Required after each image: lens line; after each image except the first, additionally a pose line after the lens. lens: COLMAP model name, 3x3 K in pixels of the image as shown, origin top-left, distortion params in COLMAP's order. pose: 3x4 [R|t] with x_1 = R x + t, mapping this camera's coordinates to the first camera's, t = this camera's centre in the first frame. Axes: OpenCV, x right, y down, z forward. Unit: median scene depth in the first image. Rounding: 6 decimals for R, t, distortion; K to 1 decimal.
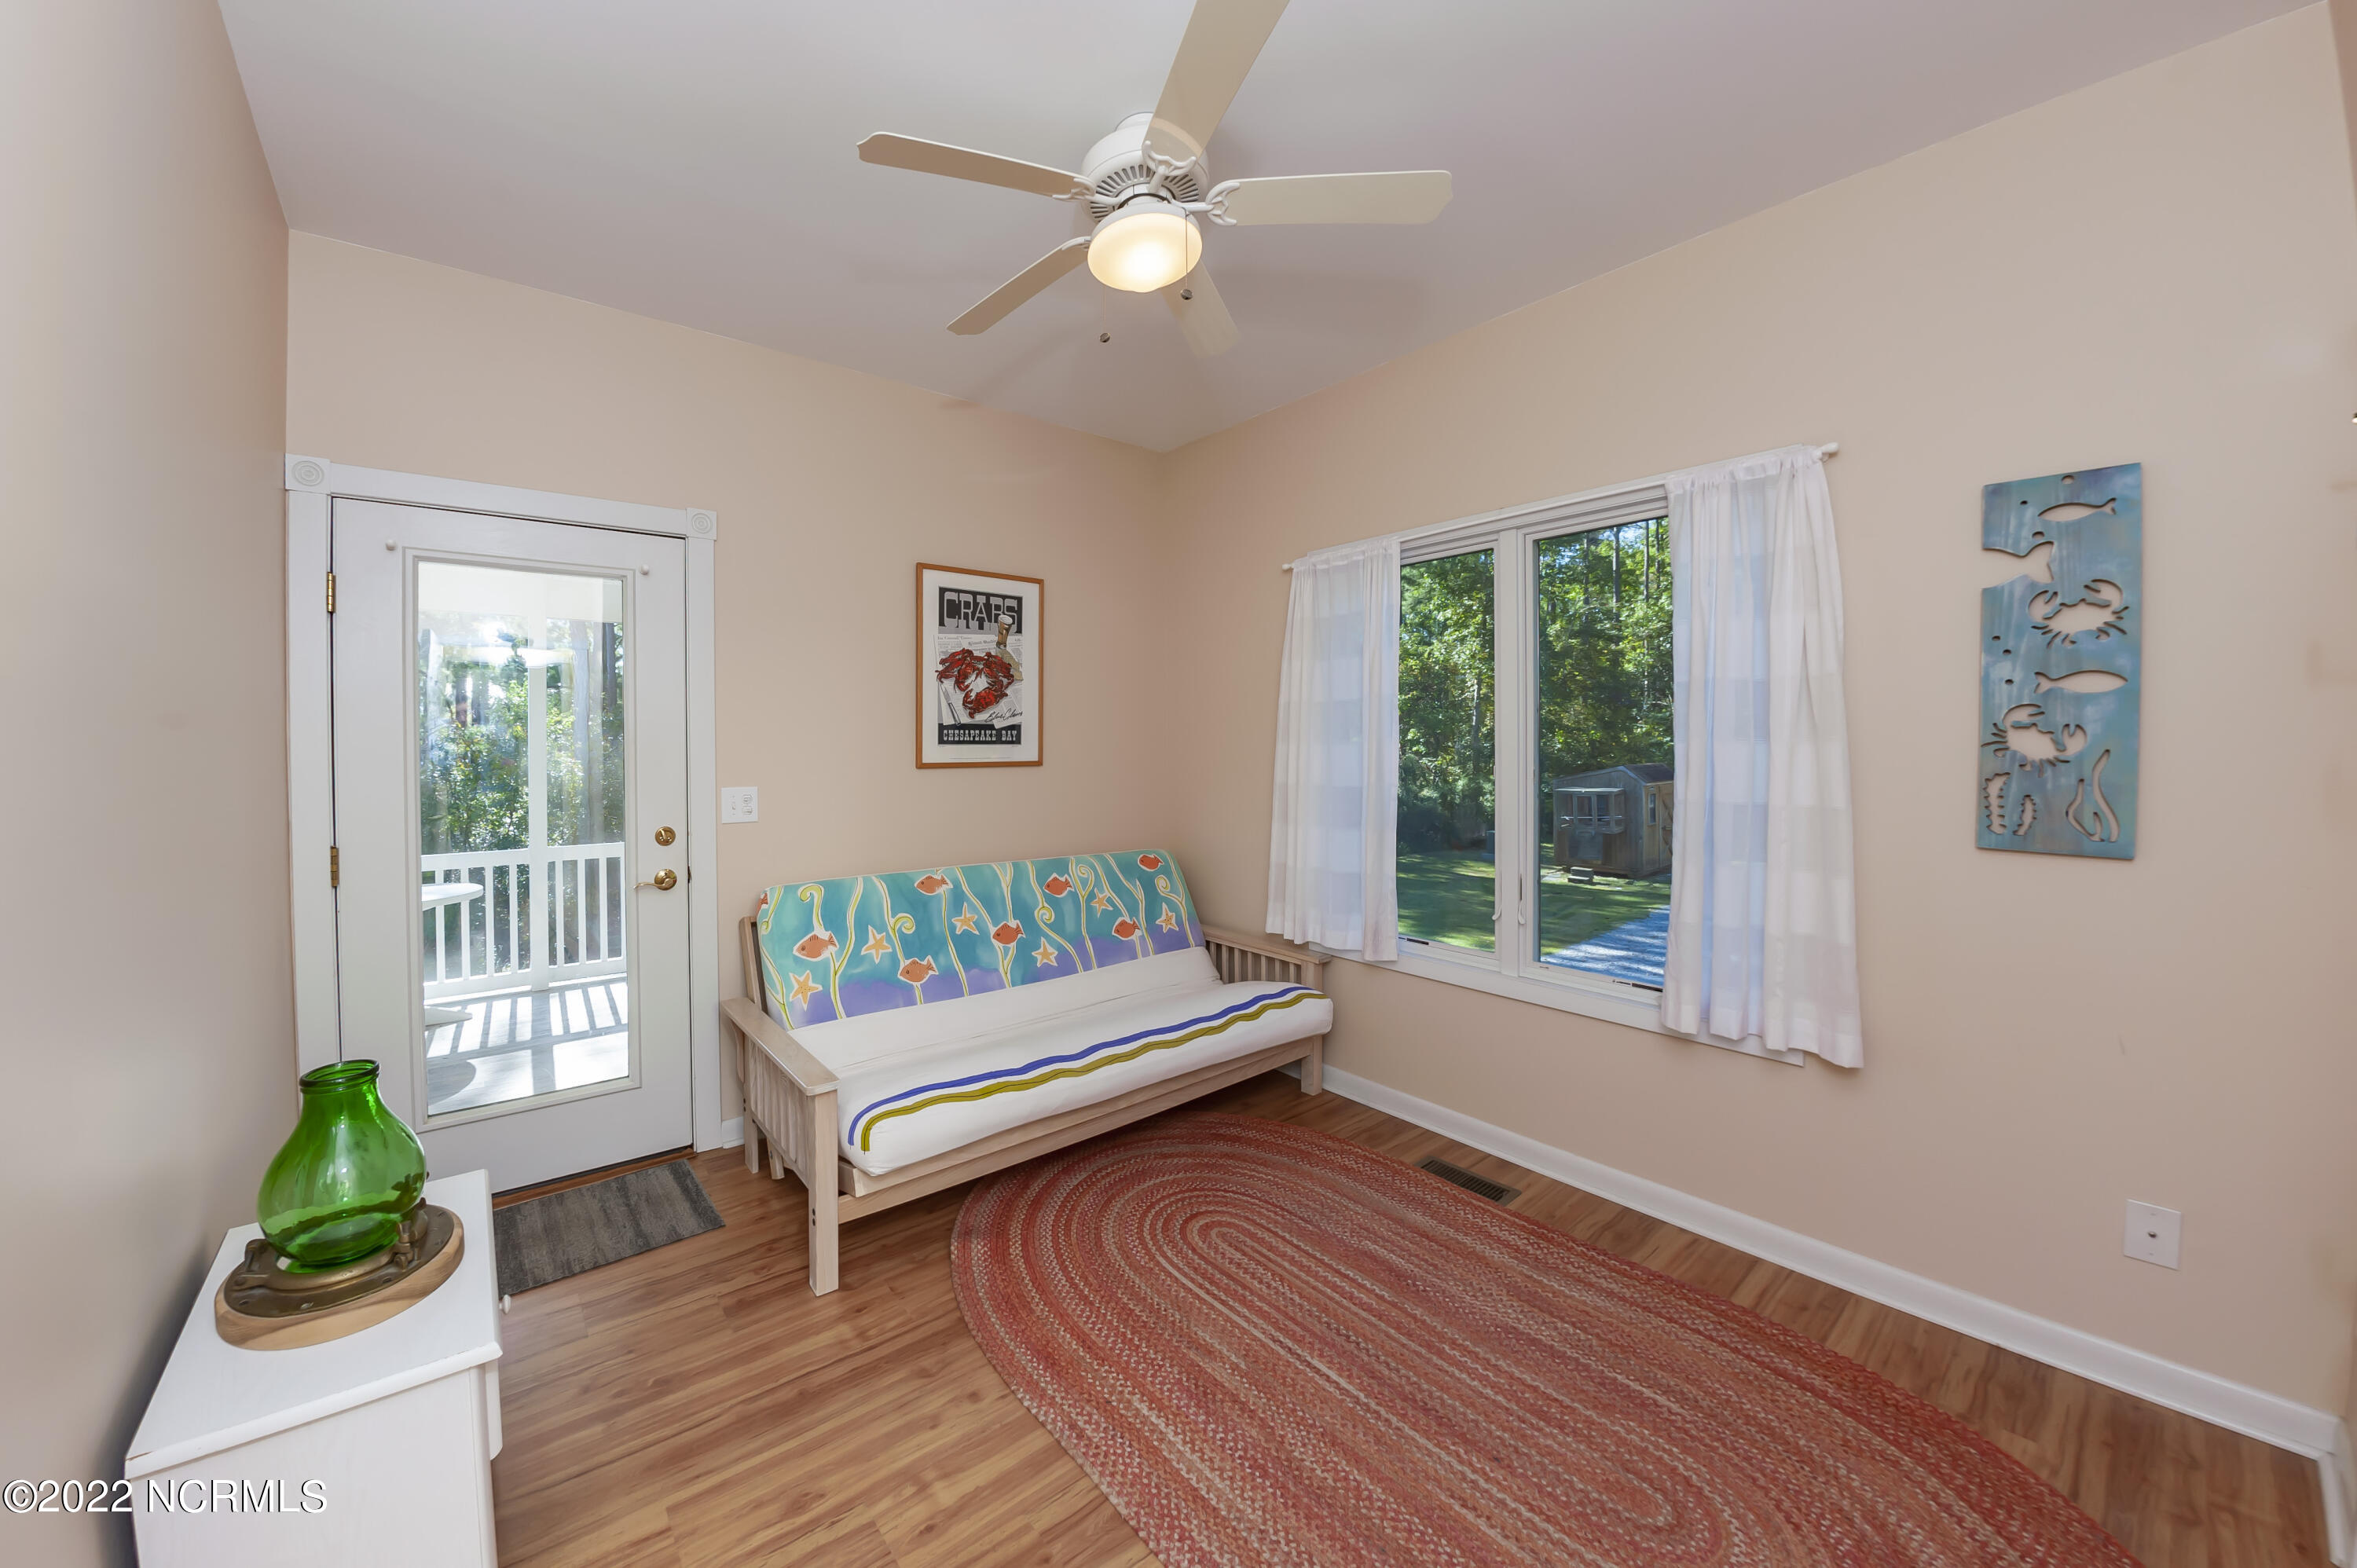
lens RADIAL K [[816.7, 0, 1018.9], [0, 816.7, 743.6], [0, 0, 1]] dist [-0.028703, -0.001234]
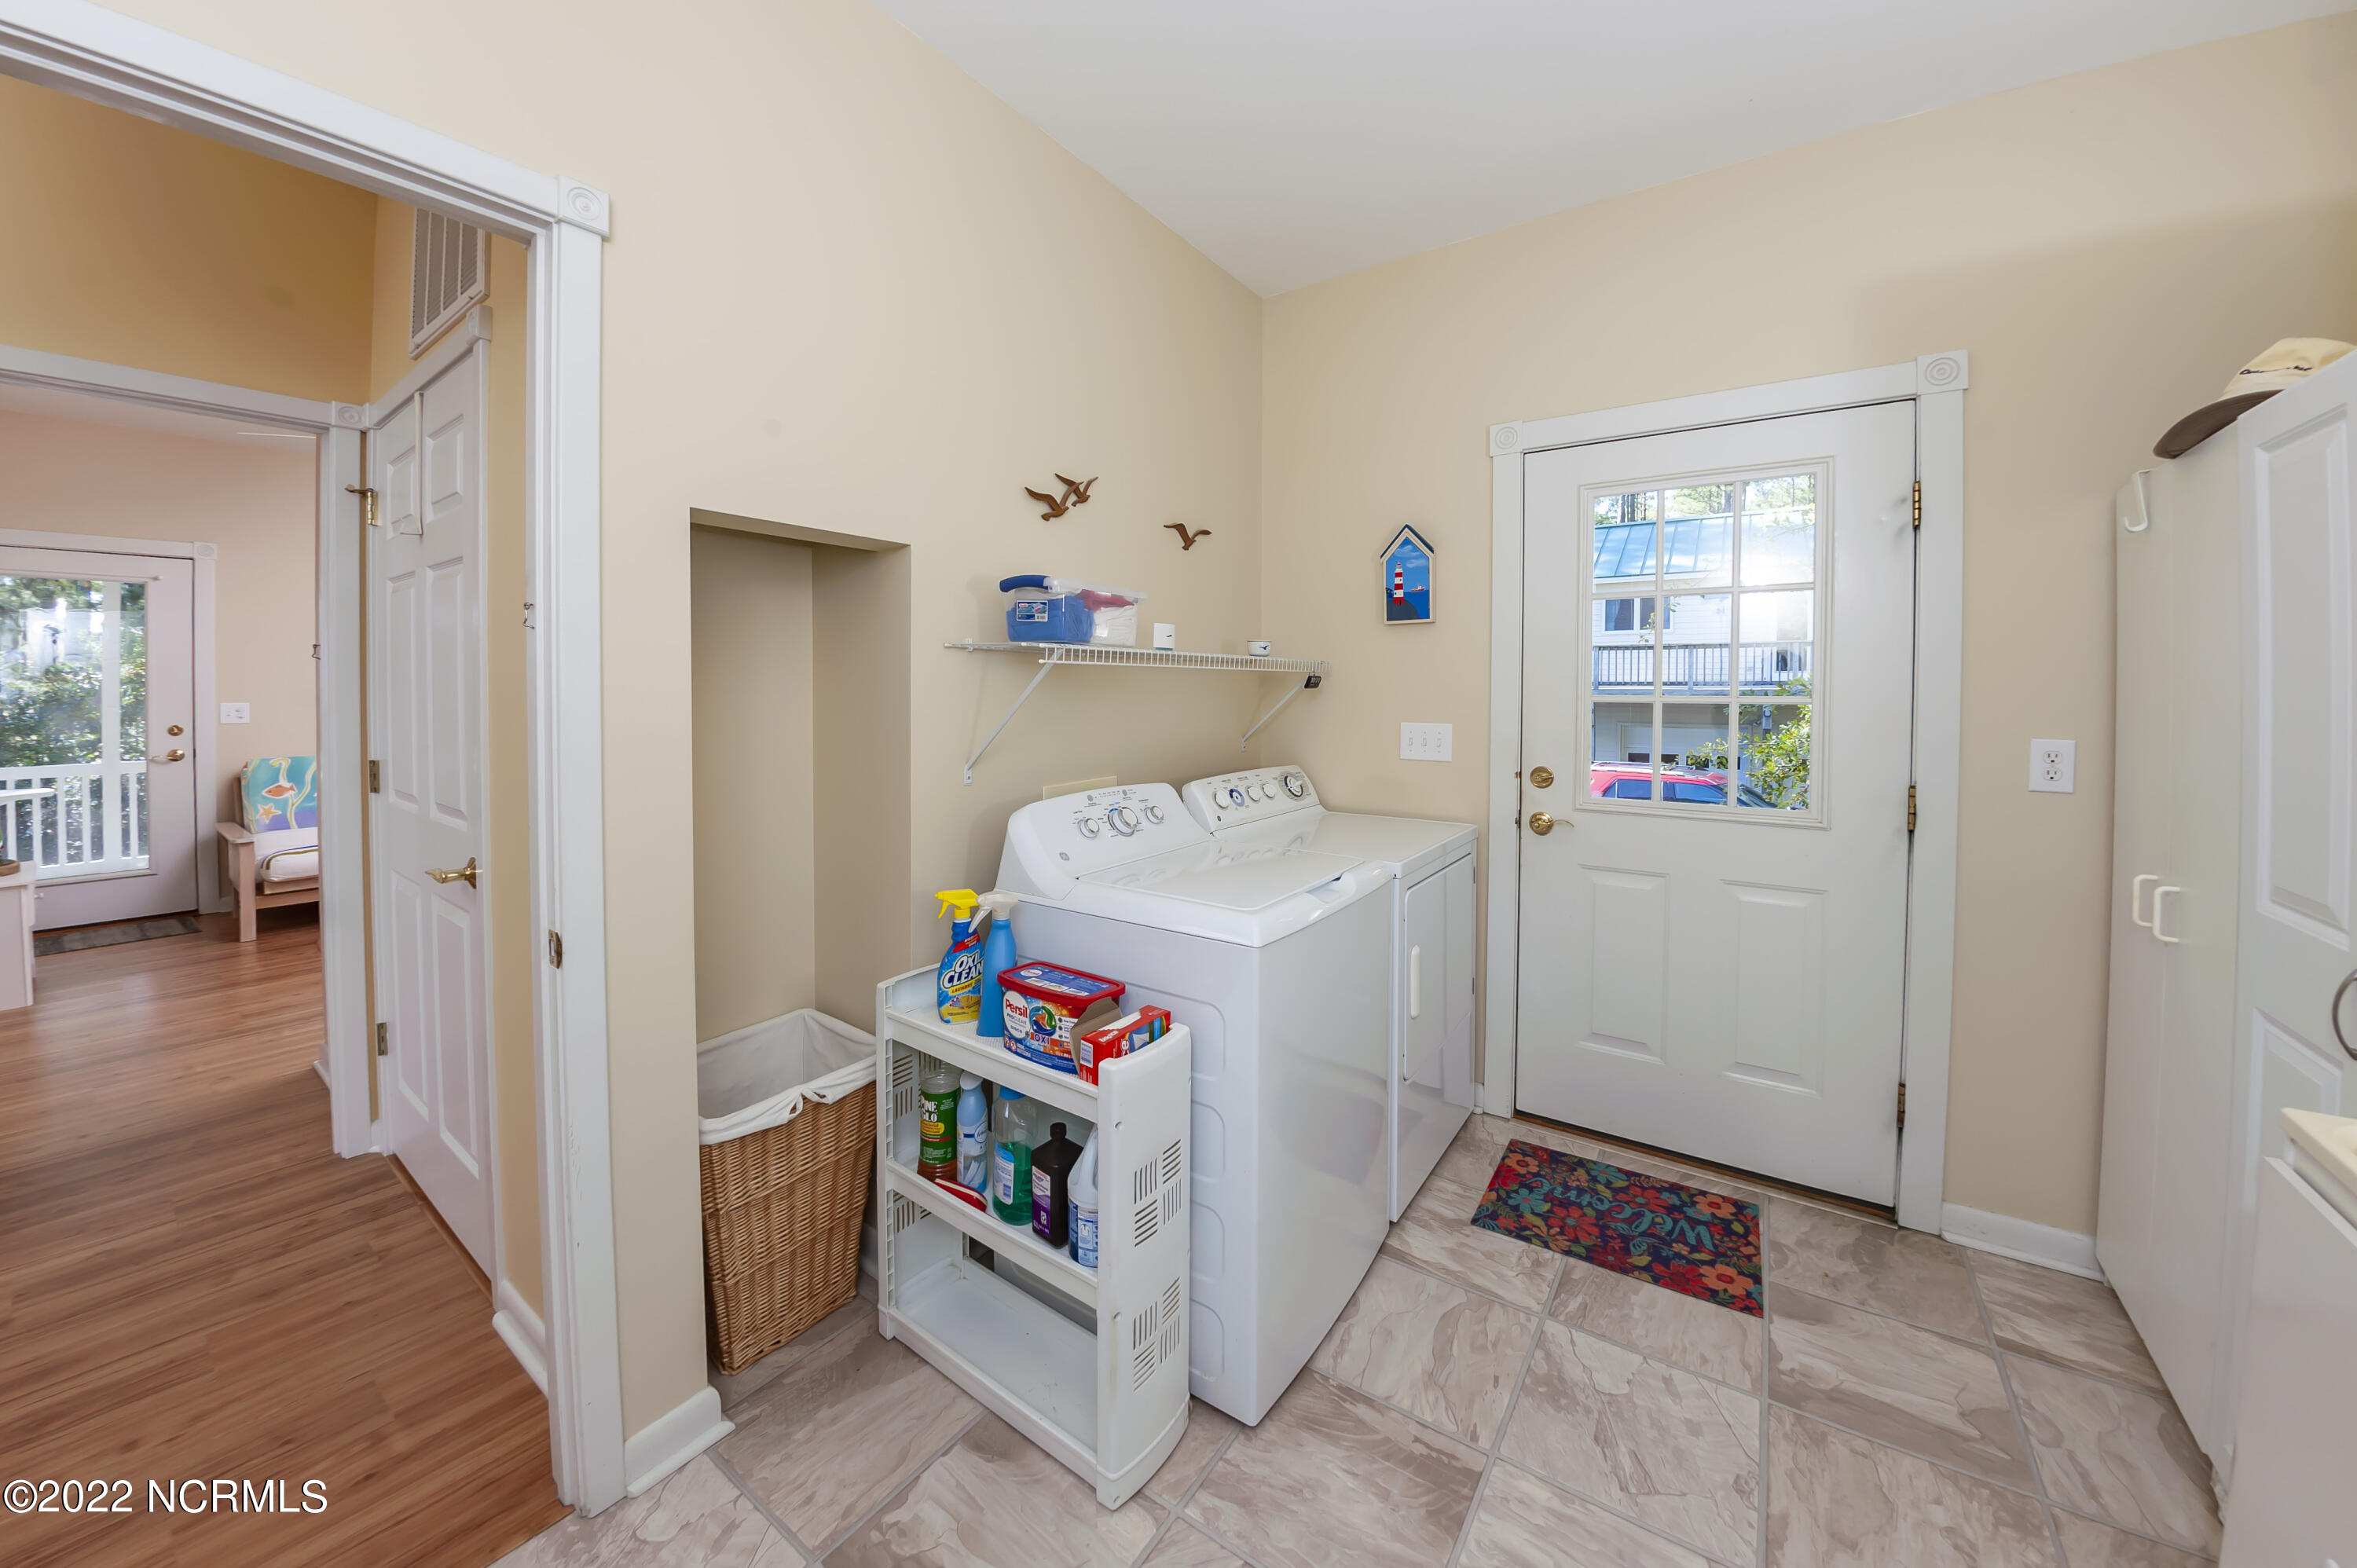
lens RADIAL K [[816.7, 0, 1157.0], [0, 816.7, 694.1], [0, 0, 1]] dist [-0.028703, -0.001234]
pose [[0.936695, -0.000351, 0.350146, 0.840147], [-0.001704, 0.999983, 0.005560, 0.019894], [-0.350142, -0.005805, 0.936679, -1.141240]]
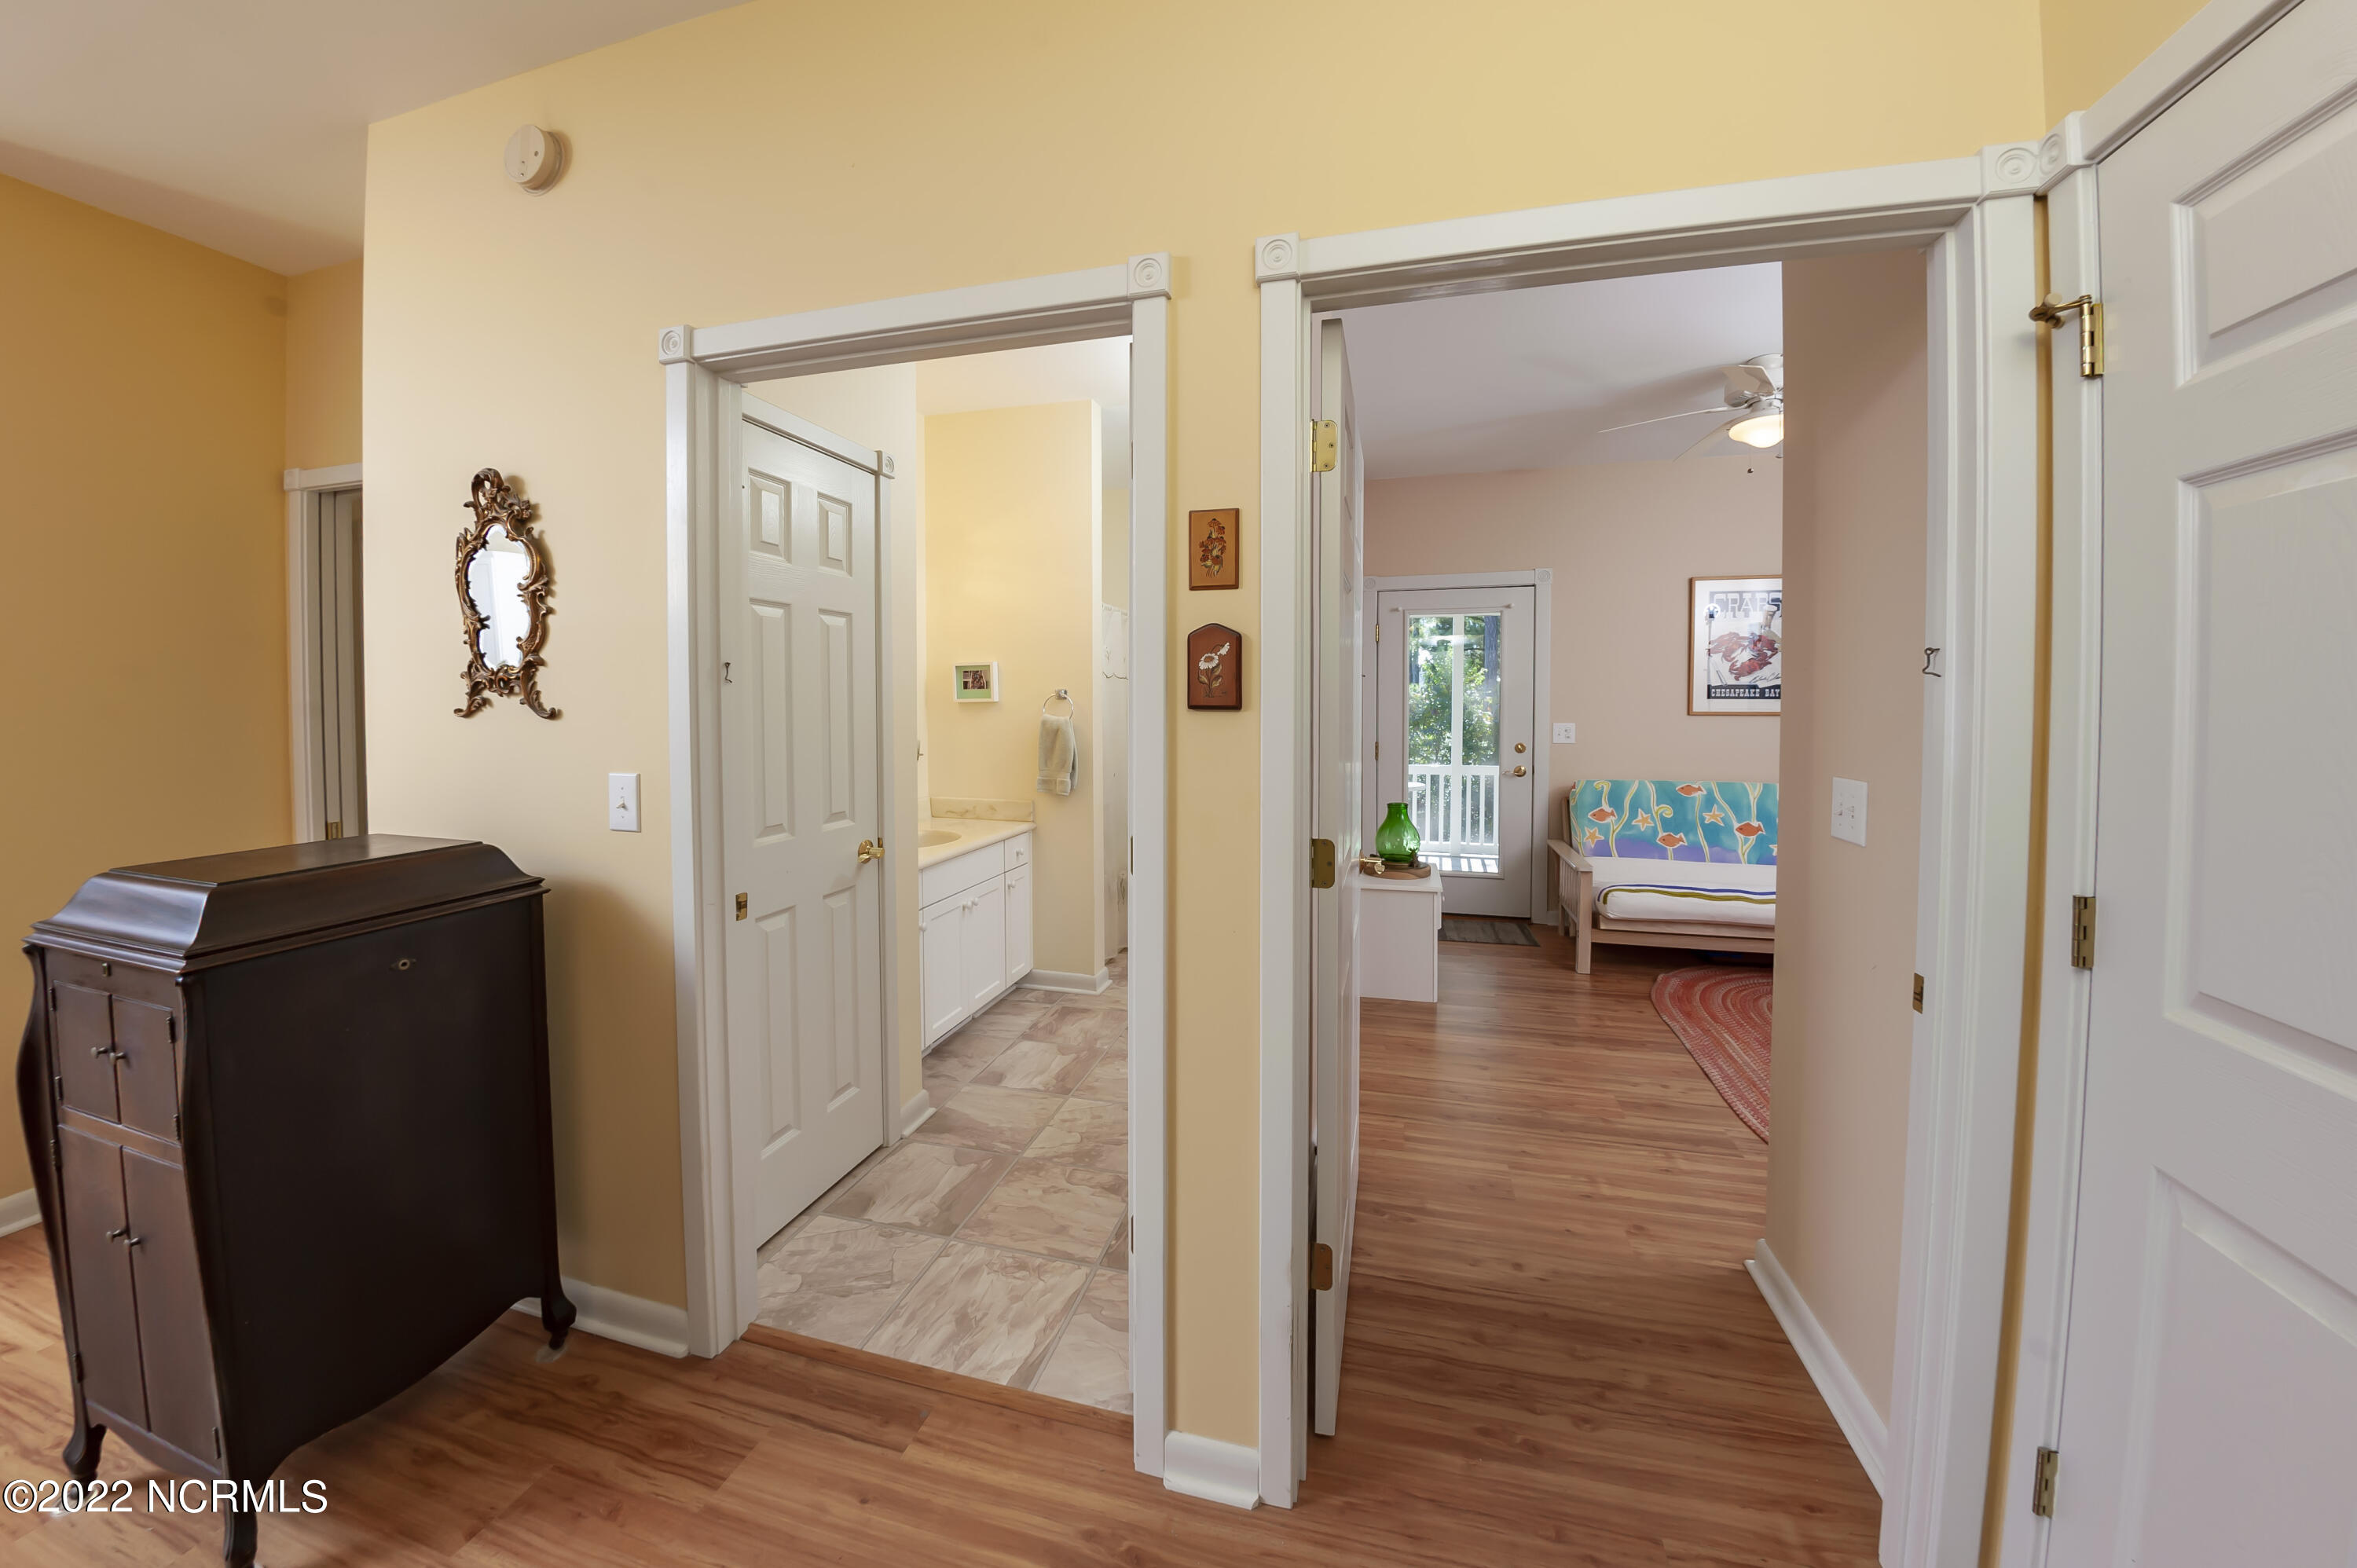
lens RADIAL K [[816.7, 0, 1176.9], [0, 816.7, 724.6], [0, 0, 1]] dist [-0.028703, -0.001234]
pose [[0.647678, 0.024475, -0.761521, 0.416557], [0.000057, 0.999482, 0.032172, 0.000112], [0.761915, -0.020881, 0.647341, -0.709932]]
